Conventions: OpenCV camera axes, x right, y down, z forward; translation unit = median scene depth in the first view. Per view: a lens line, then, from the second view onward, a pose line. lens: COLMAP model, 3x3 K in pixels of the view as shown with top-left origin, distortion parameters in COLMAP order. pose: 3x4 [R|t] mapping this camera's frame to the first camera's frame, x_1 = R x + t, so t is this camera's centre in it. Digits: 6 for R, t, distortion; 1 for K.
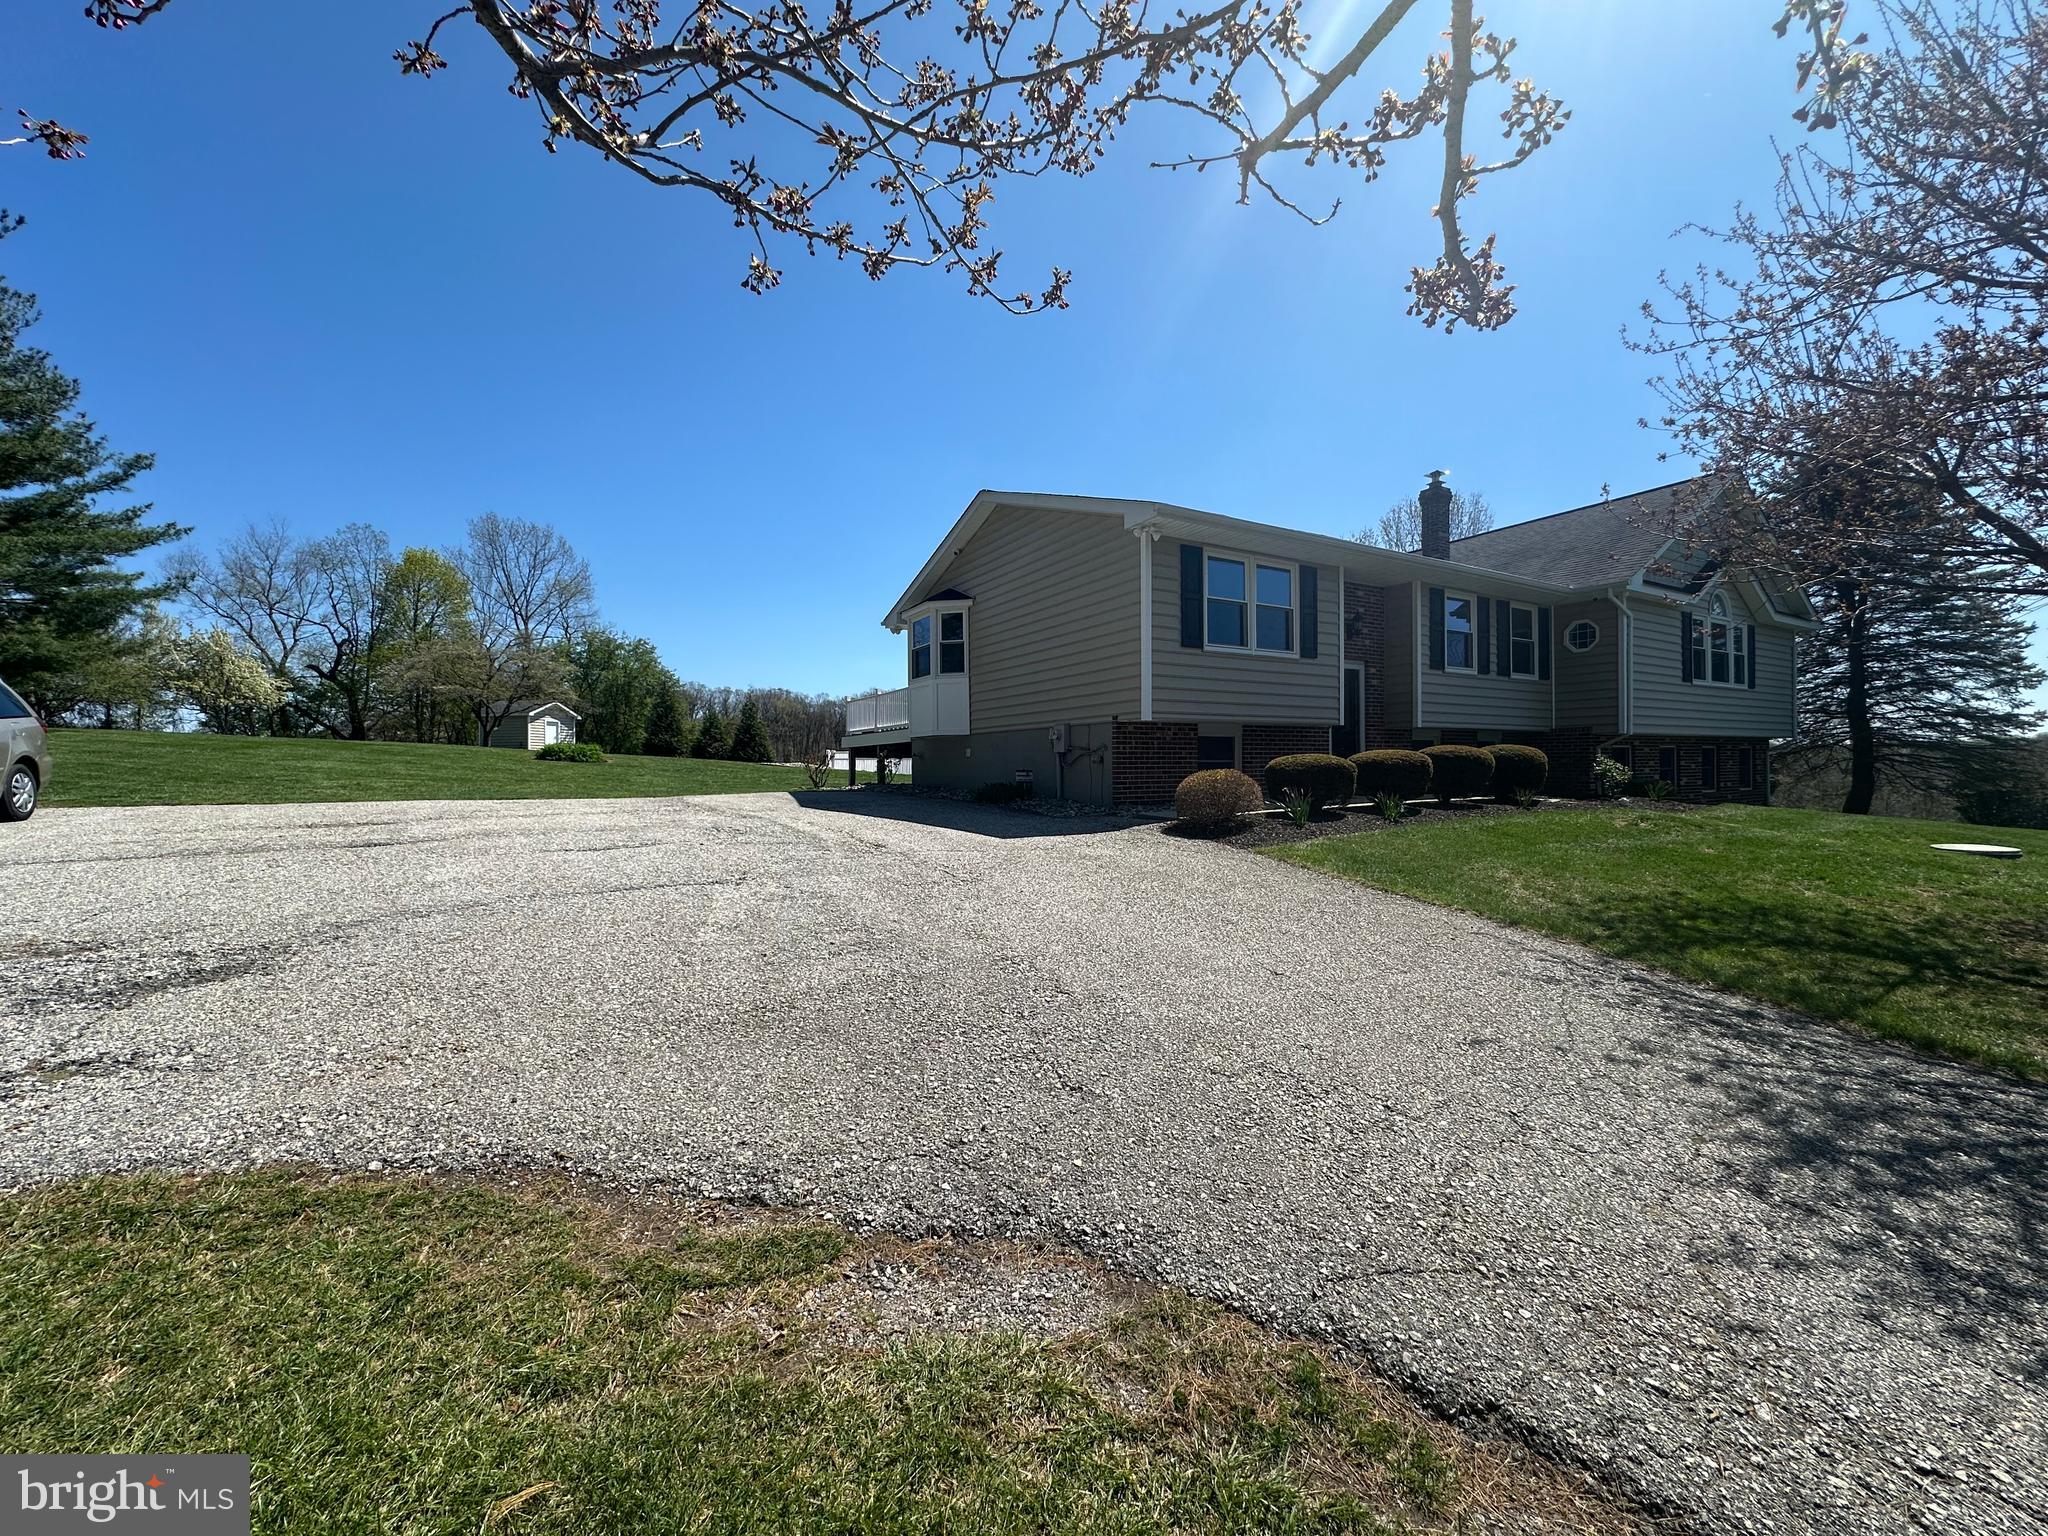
lens RADIAL K [[817.1, 0, 1024.0], [0, 817.1, 768.0], [0, 0, 1]] dist [-0.001215, 0.000580]
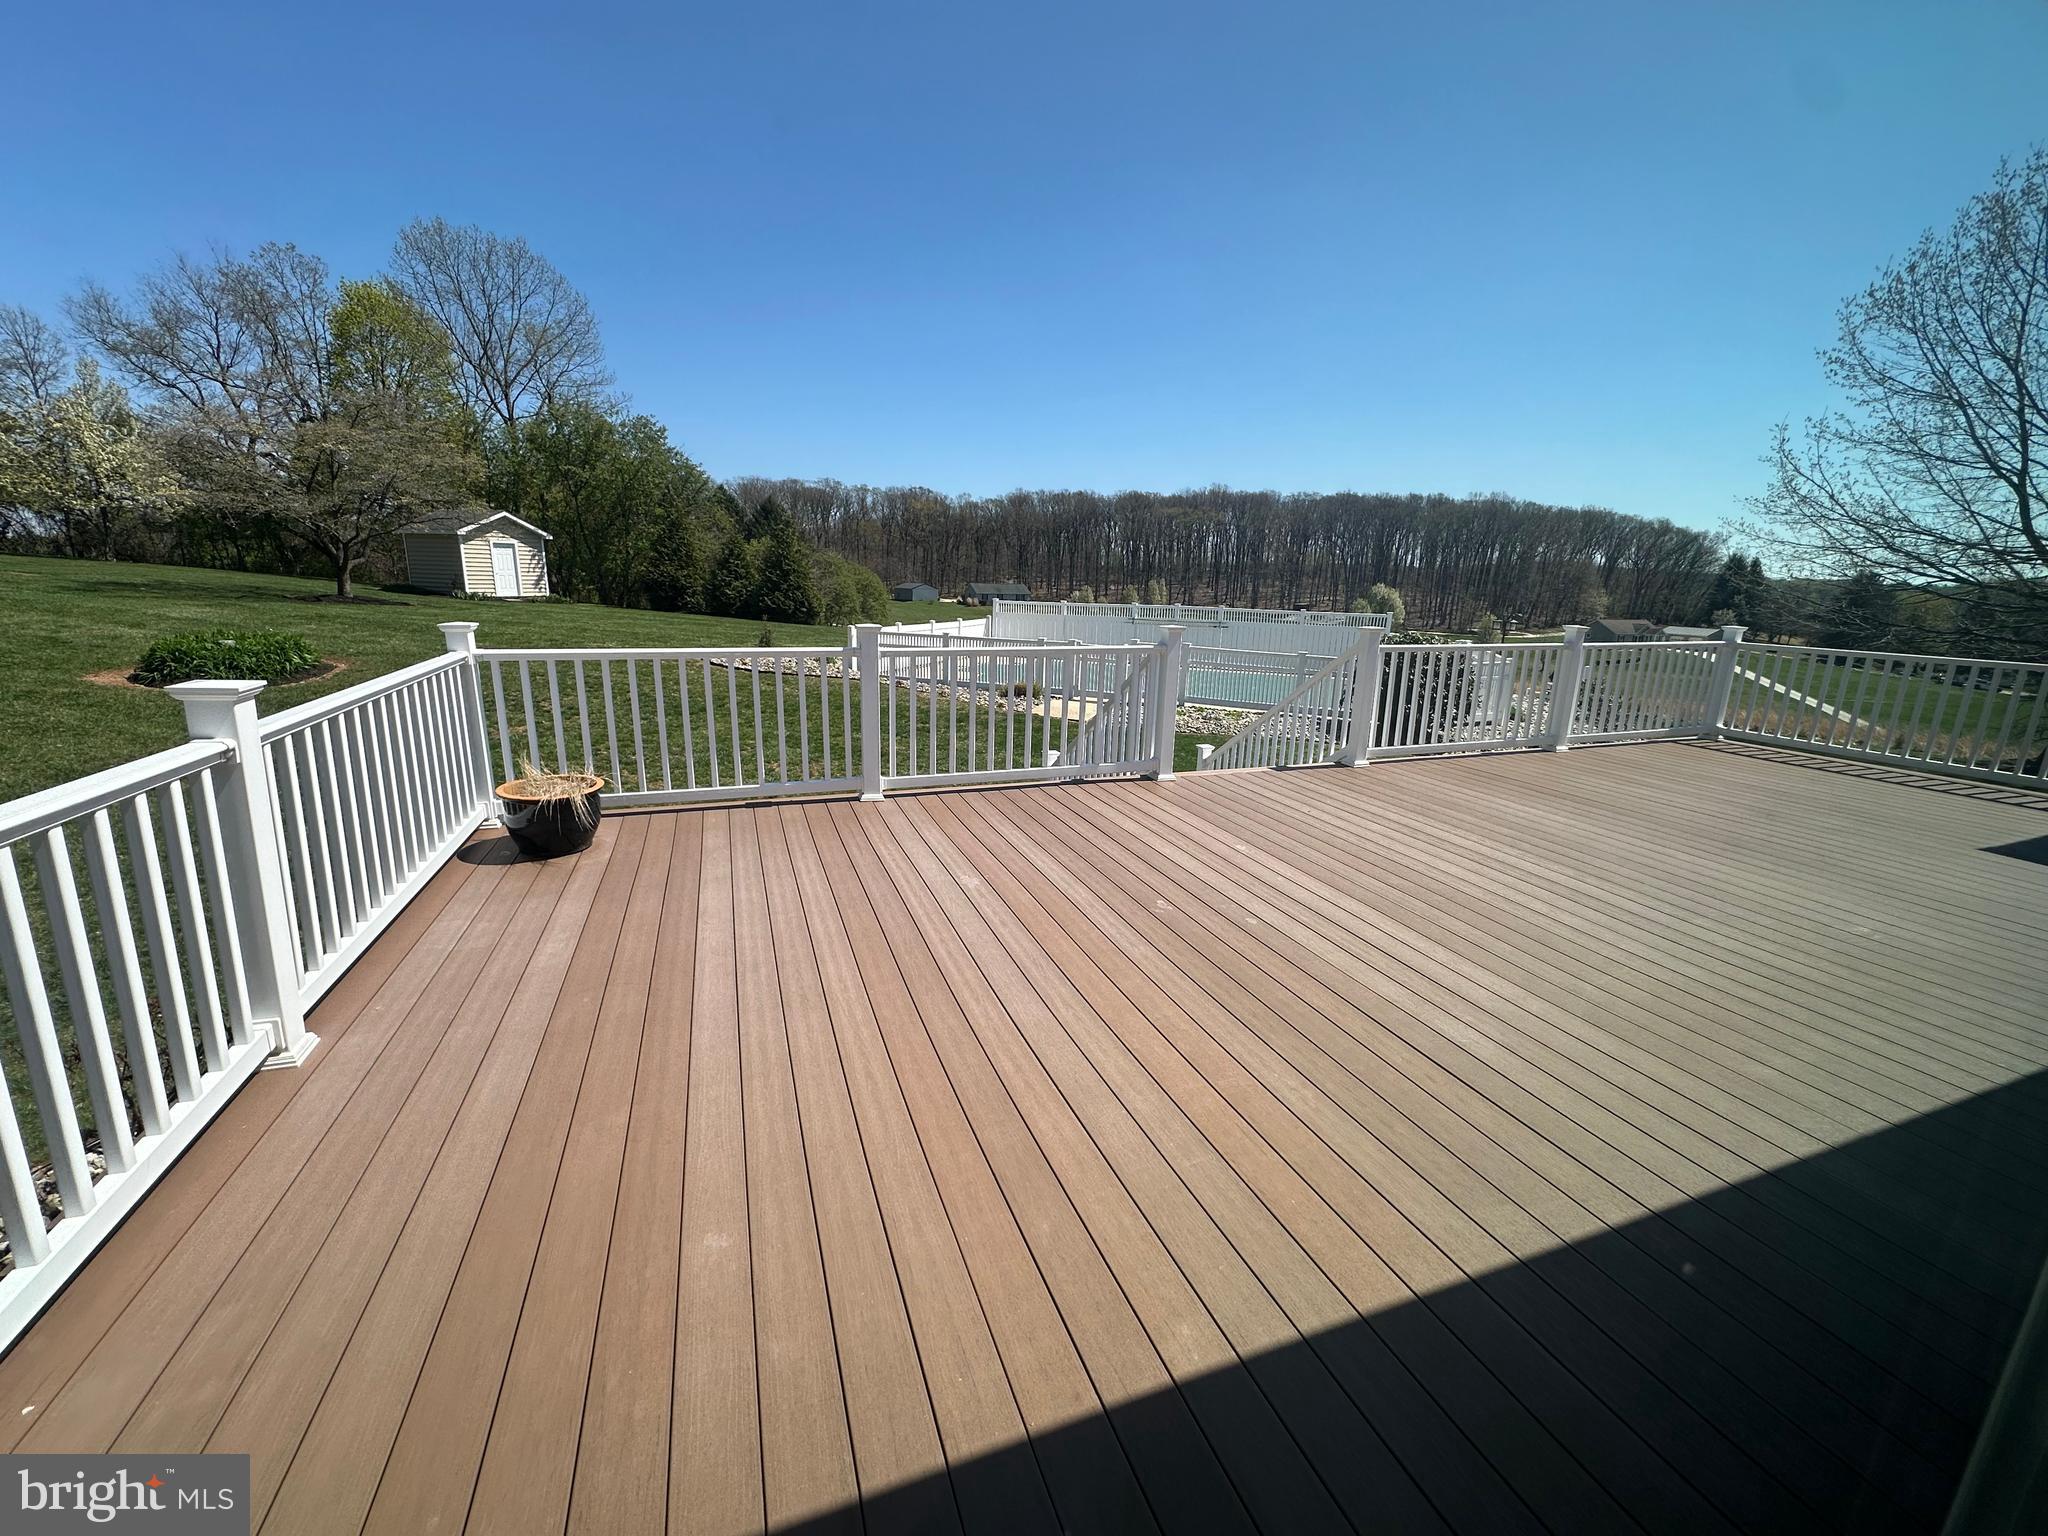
lens RADIAL K [[817.1, 0, 1024.0], [0, 817.1, 768.0], [0, 0, 1]] dist [-0.001215, 0.000580]
pose [[0.982654, 0.071177, -0.171244, -0.019619], [-0.029583, 0.971751, 0.234148, -0.040335], [0.183072, -0.225021, 0.957001, 0.328959]]
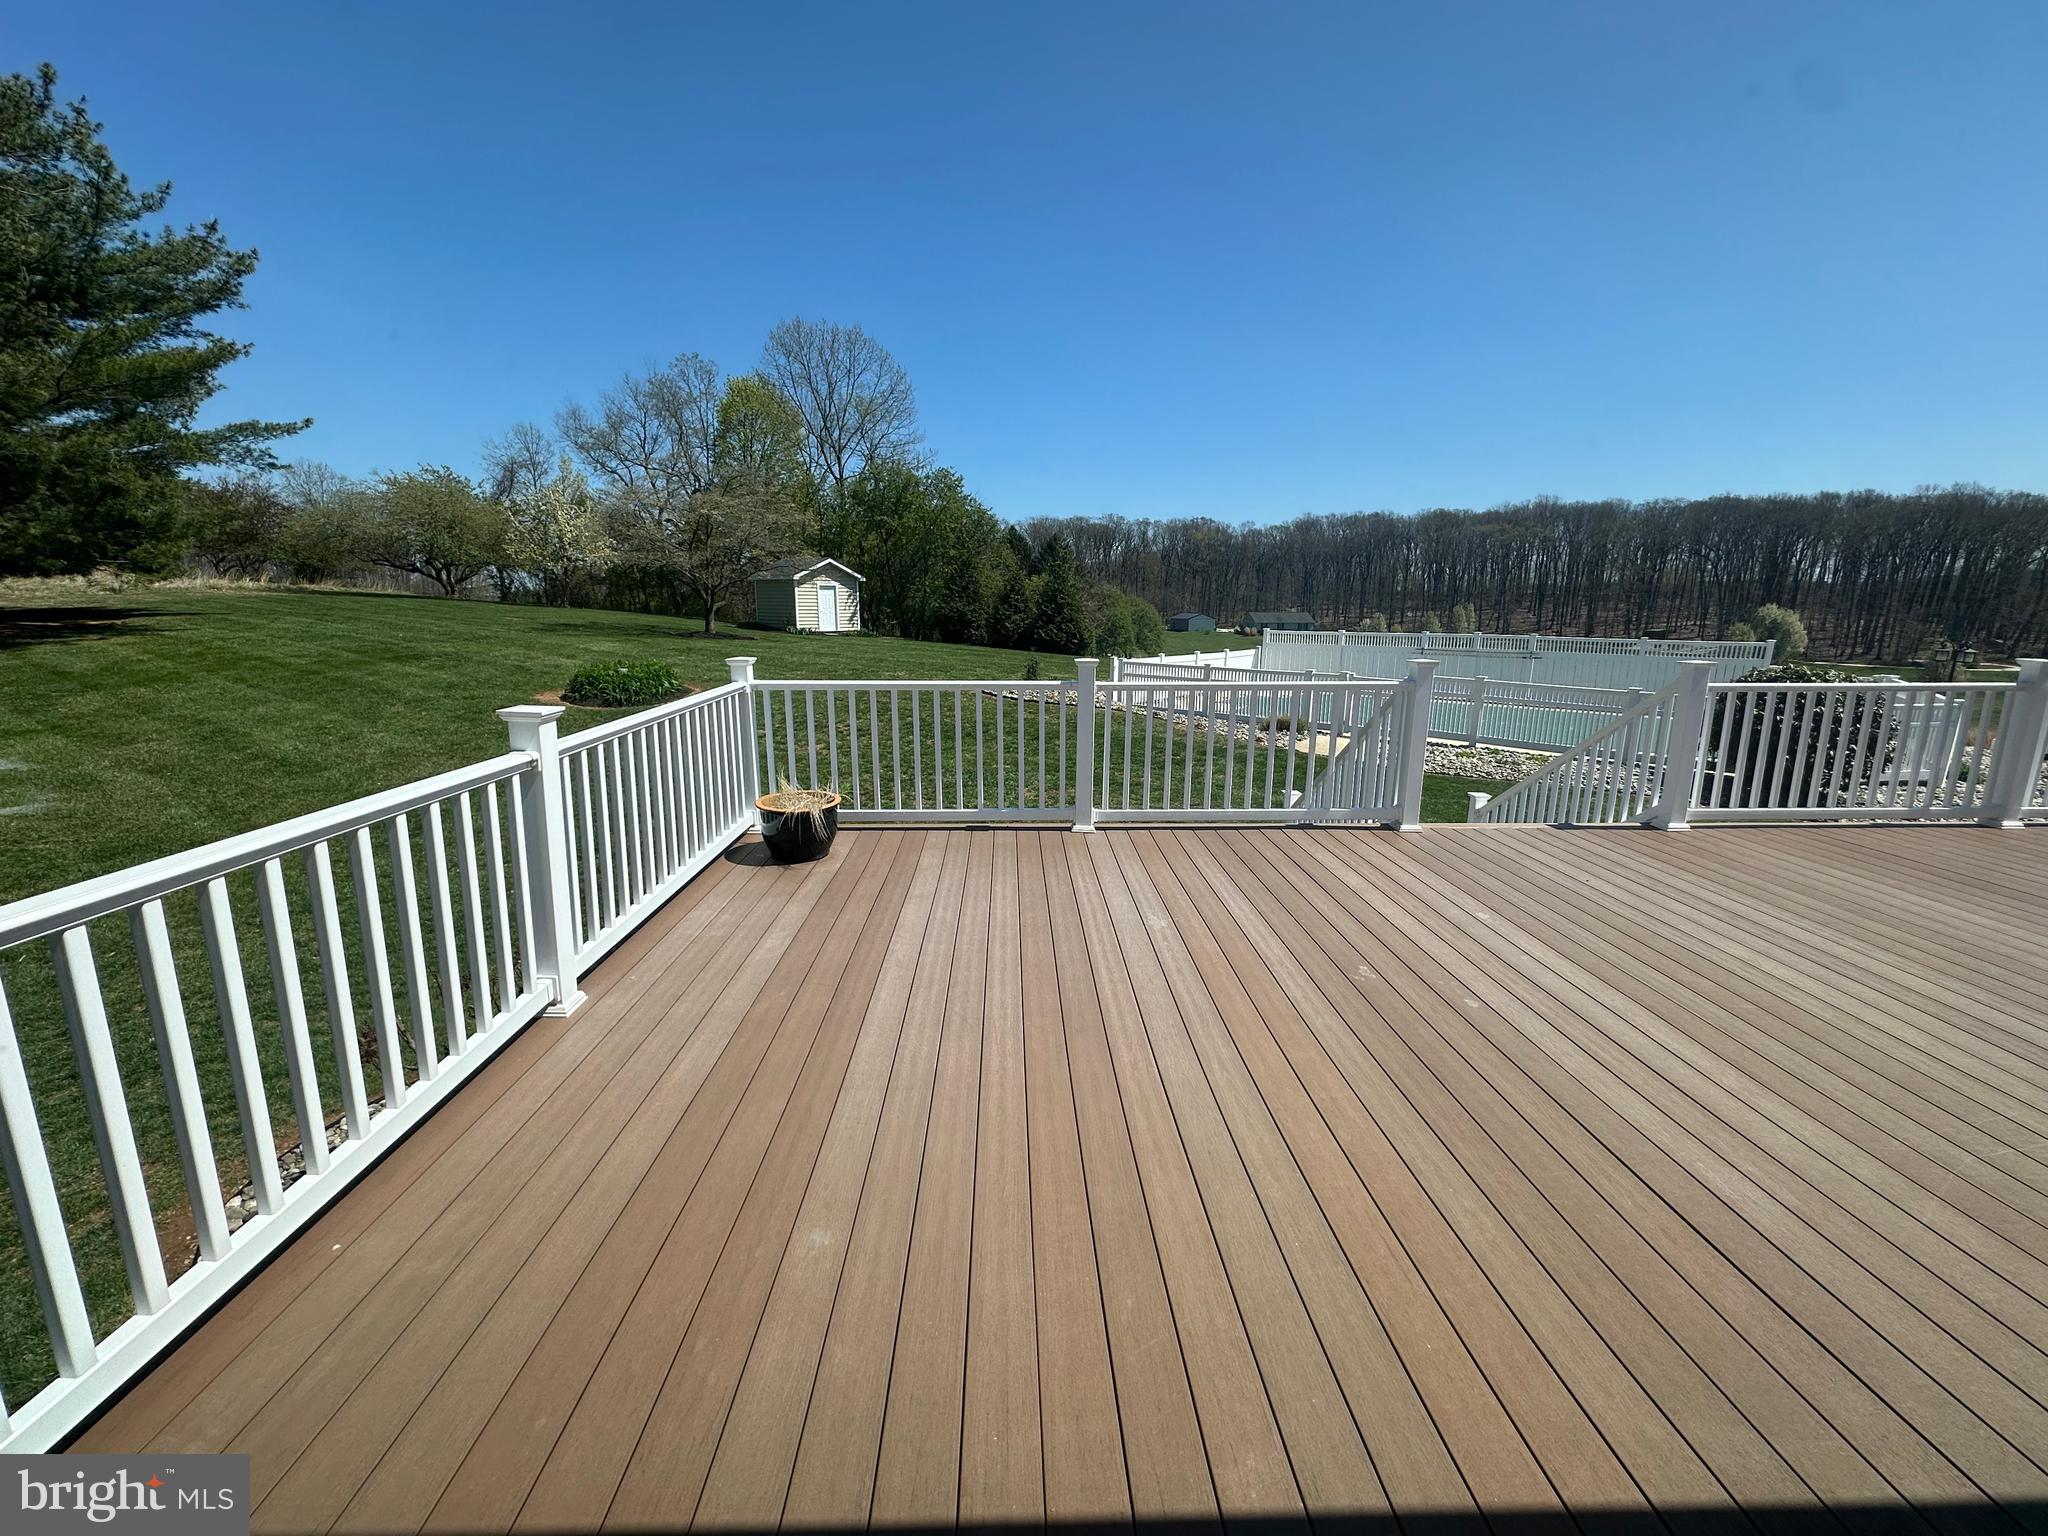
lens RADIAL K [[817.1, 0, 1024.0], [0, 817.1, 768.0], [0, 0, 1]] dist [-0.001215, 0.000580]
pose [[0.870596, 0.106898, -0.480245, -0.013771], [-0.006963, 0.978690, 0.205225, -0.040909], [0.491950, -0.175324, 0.852788, 0.331582]]
